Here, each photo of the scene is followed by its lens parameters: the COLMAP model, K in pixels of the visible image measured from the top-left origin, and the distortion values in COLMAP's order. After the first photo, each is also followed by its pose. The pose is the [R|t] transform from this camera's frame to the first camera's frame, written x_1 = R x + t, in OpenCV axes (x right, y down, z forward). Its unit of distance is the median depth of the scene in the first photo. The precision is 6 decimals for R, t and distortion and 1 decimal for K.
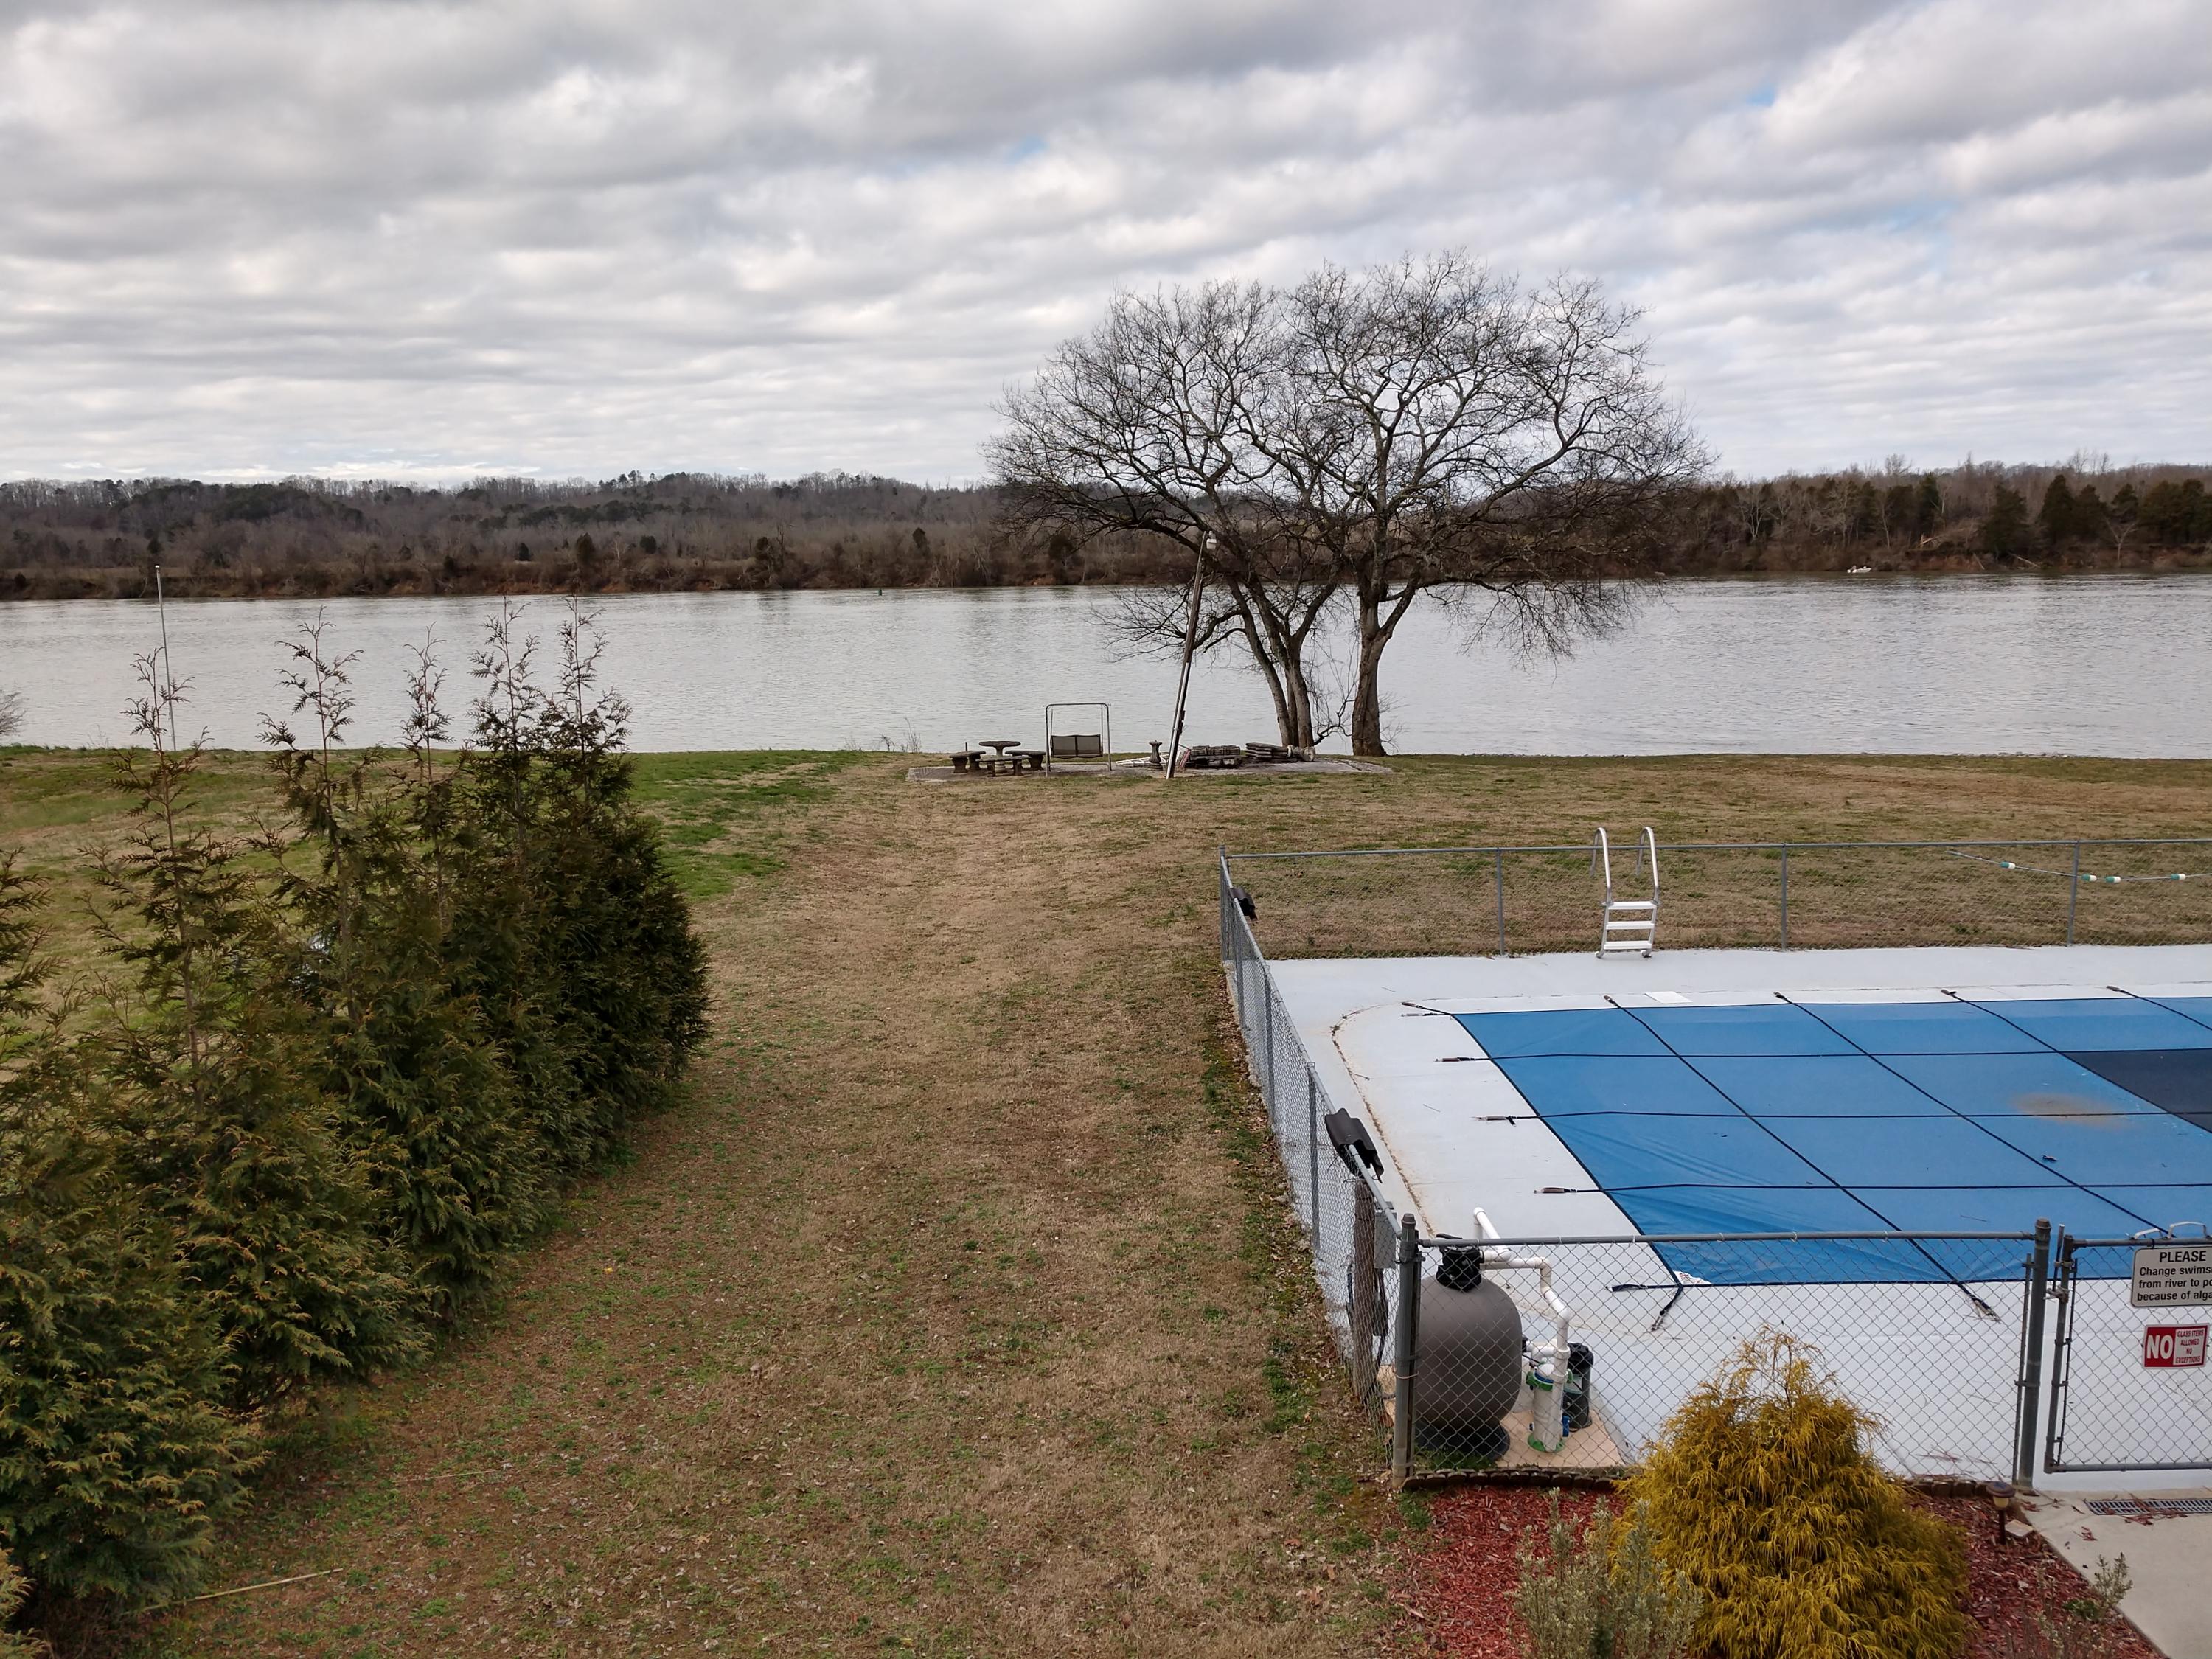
lens RADIAL K [[1693.2, 0, 1098.8], [0, 1693.2, 816.4], [0, 0, 1]] dist [0.027638, 0.009583]
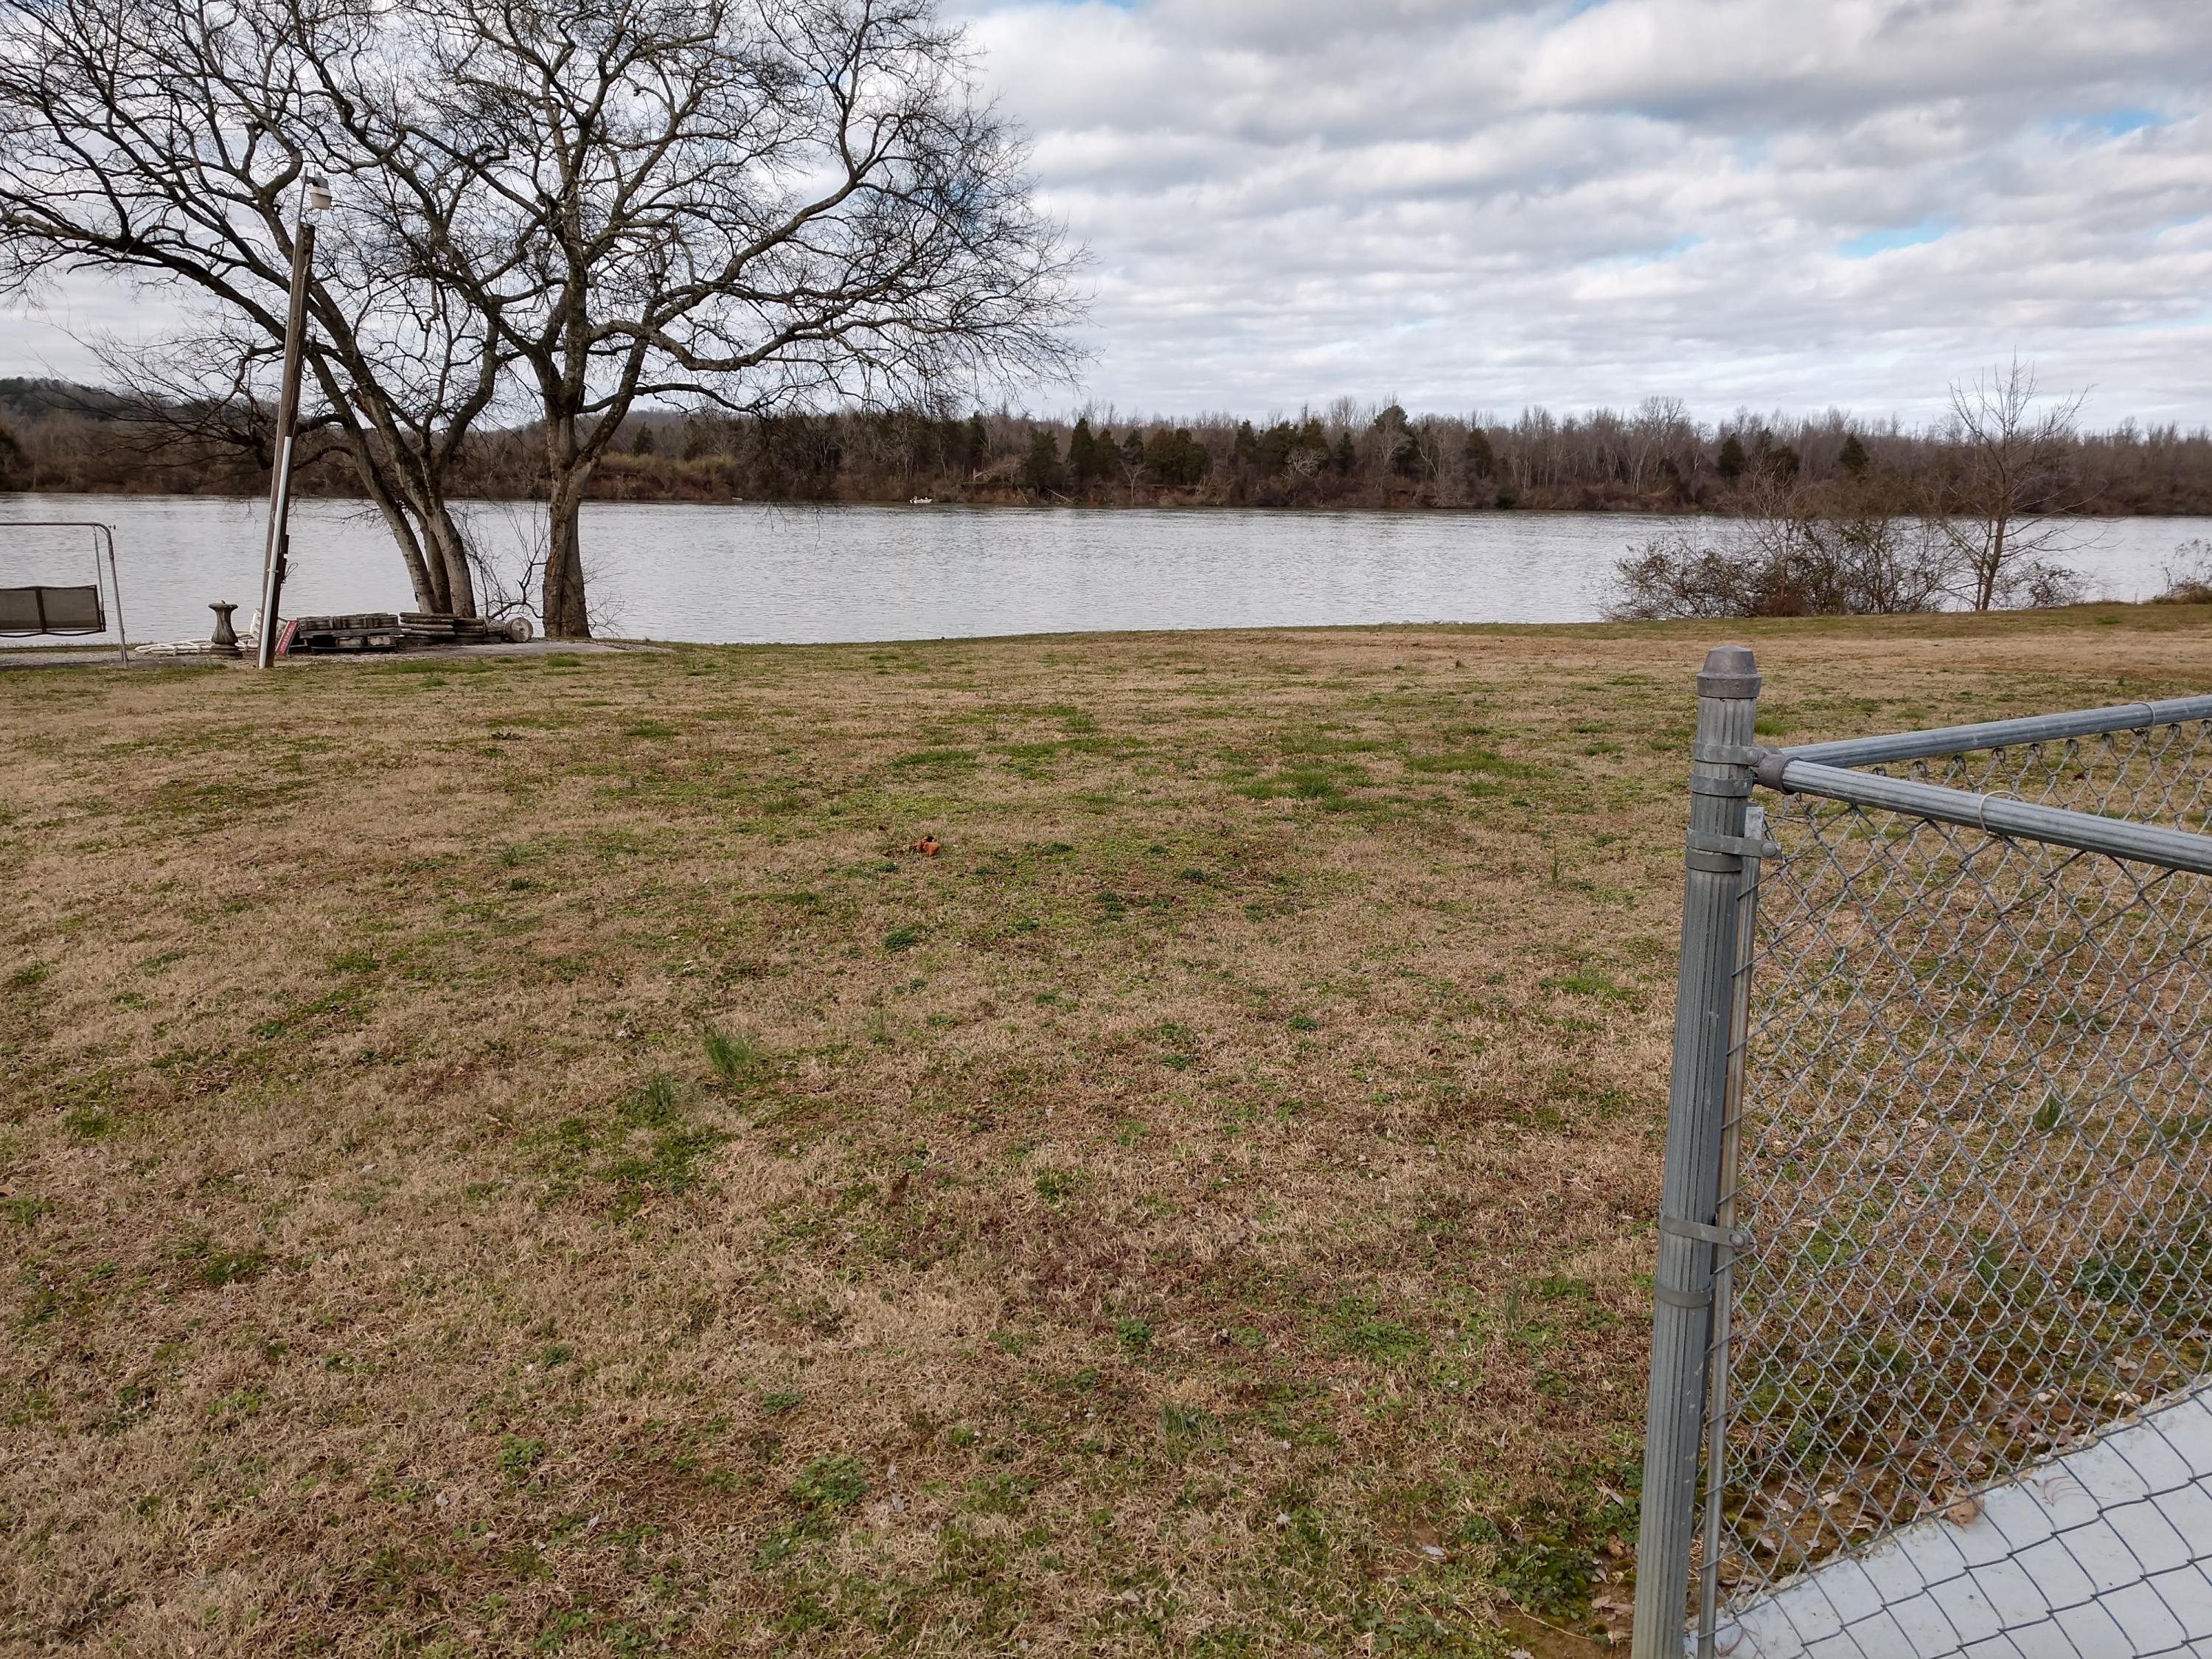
lens RADIAL K [[1724.3, 0, 1101.2], [0, 1724.3, 823.1], [0, 0, 1]] dist [0.004672, 0.094220]
pose [[0.861238, -0.071442, 0.503154, -0.005846], [0.051979, 0.997260, 0.052627, 0.007129], [-0.505536, -0.019171, 0.862593, 0.332203]]
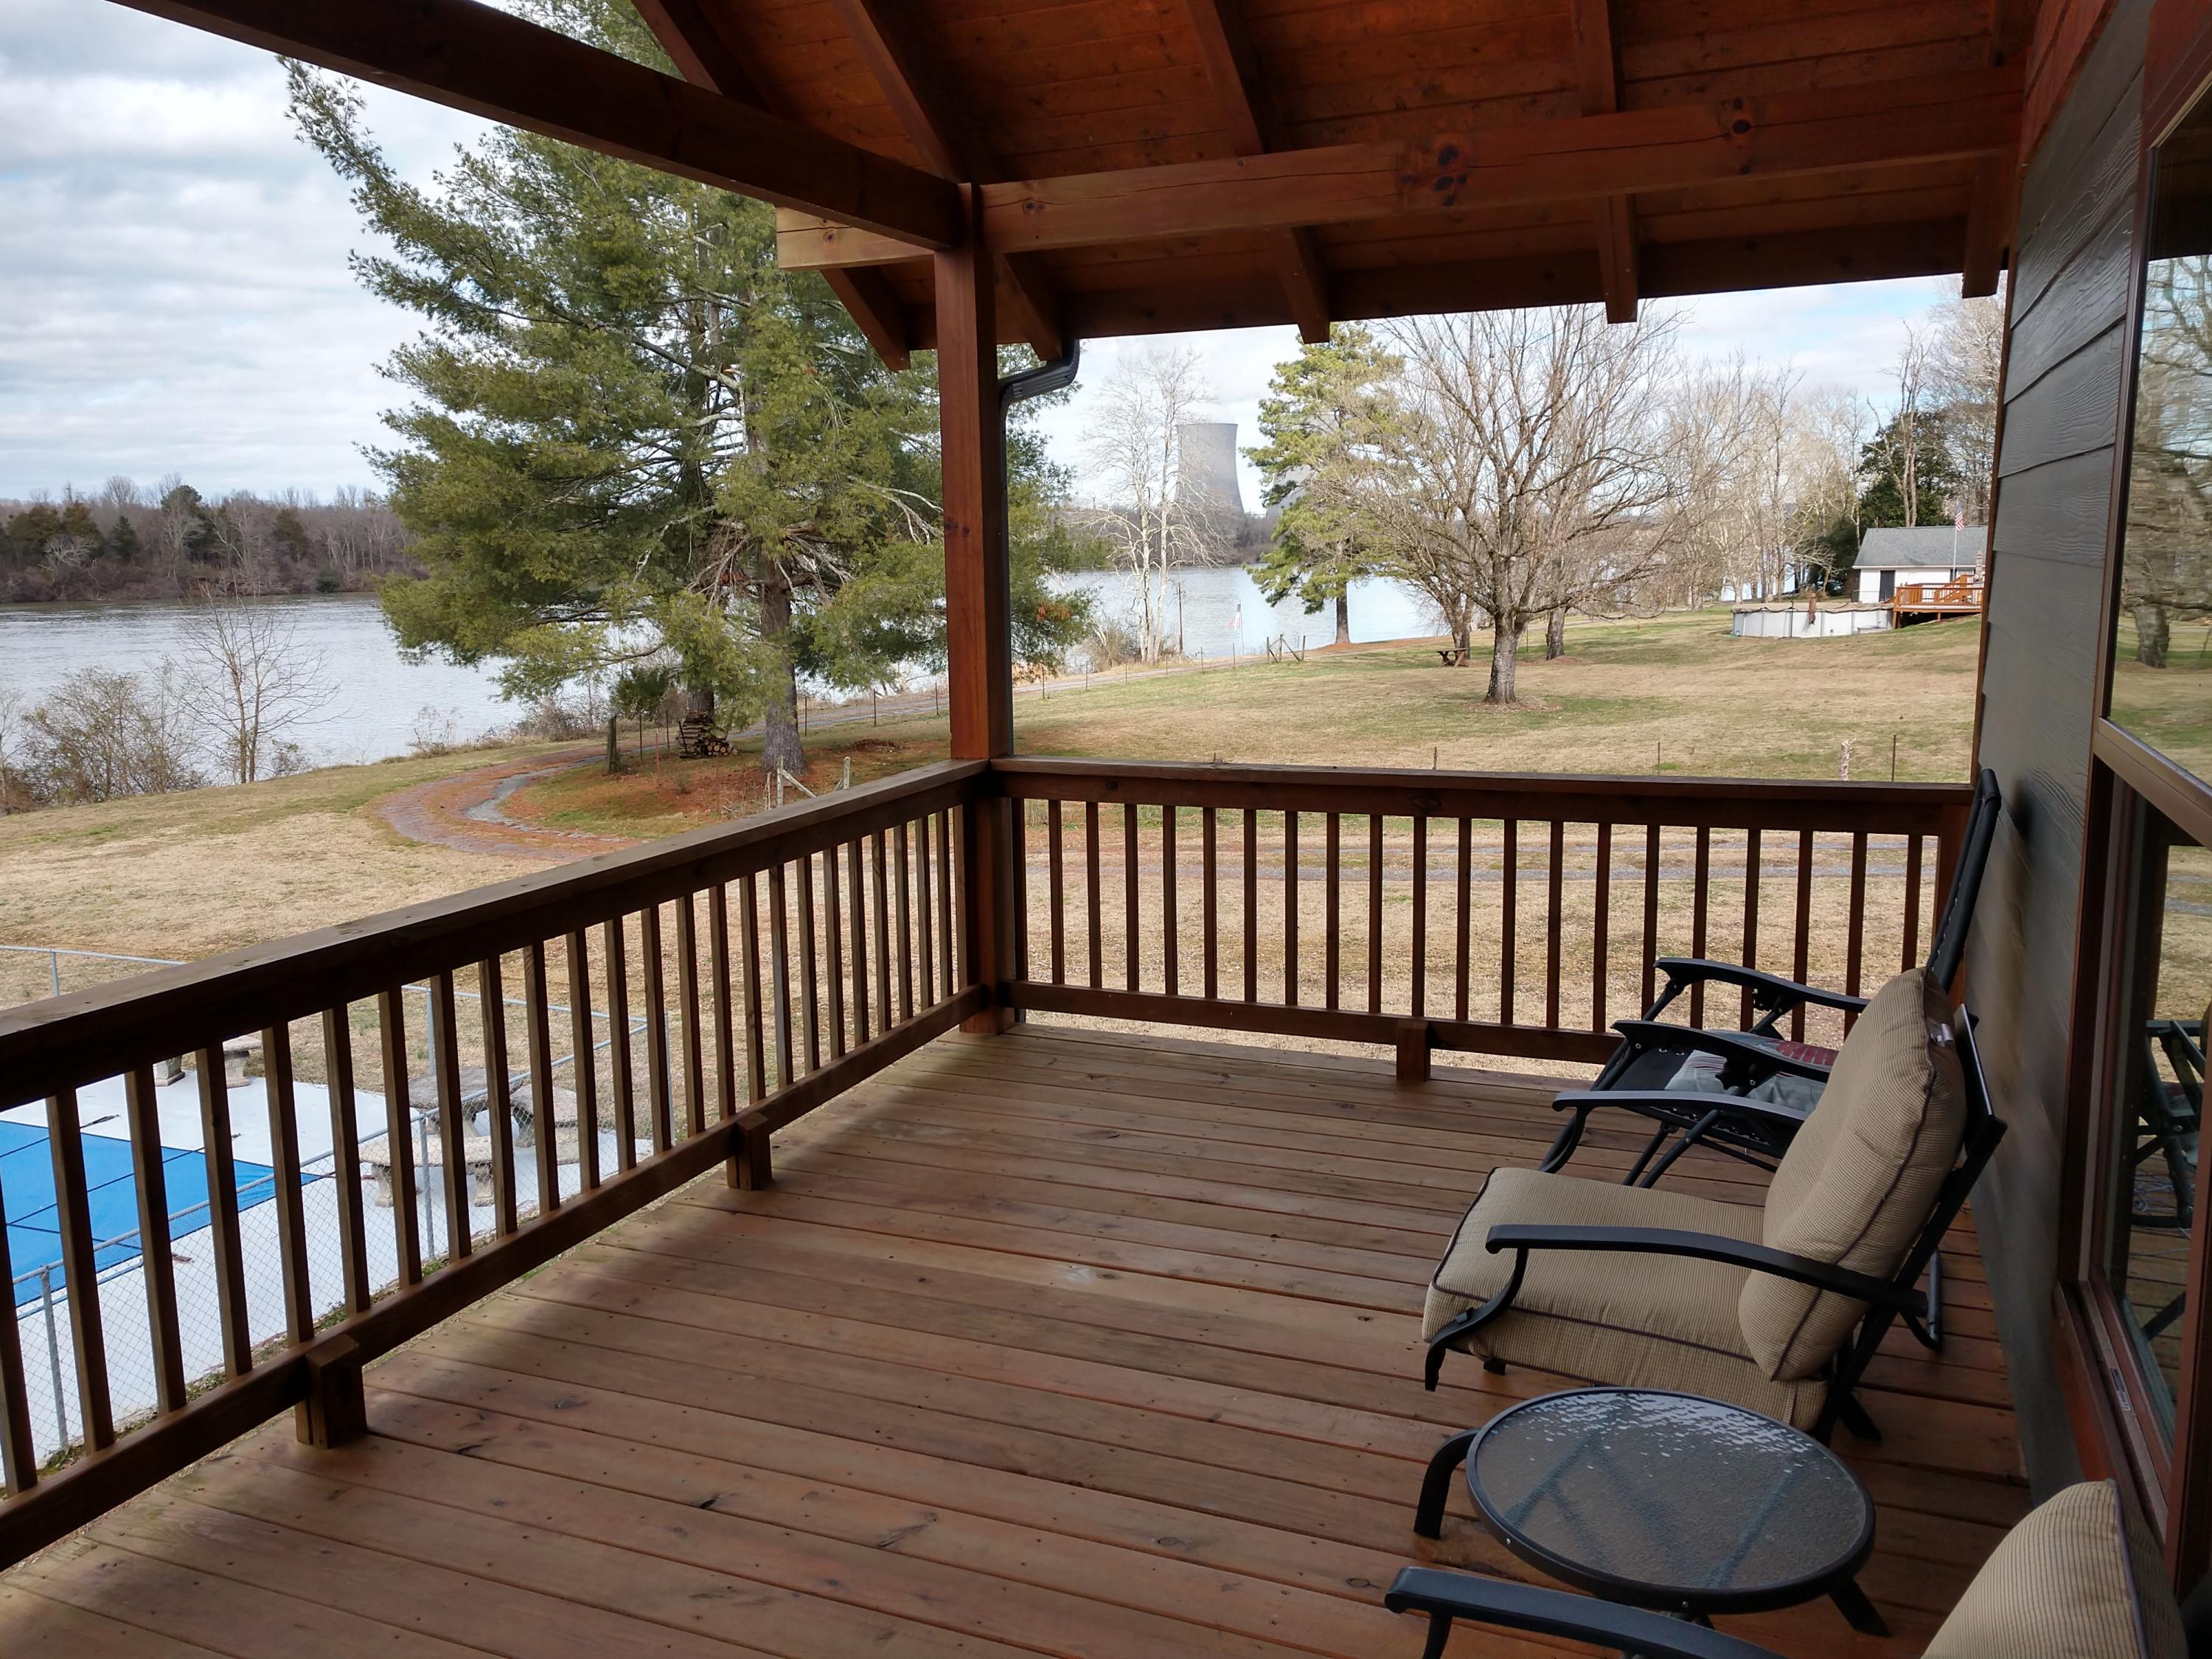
lens RADIAL K [[1702.5, 0, 1108.4], [0, 1702.5, 816.3], [0, 0, 1]] dist [0.047160, -0.007406]
pose [[0.406831, -0.136341, 0.903272, 0.097529], [0.155173, 0.984744, 0.078750, -0.010355], [-0.900228, 0.108125, 0.421780, -0.040343]]
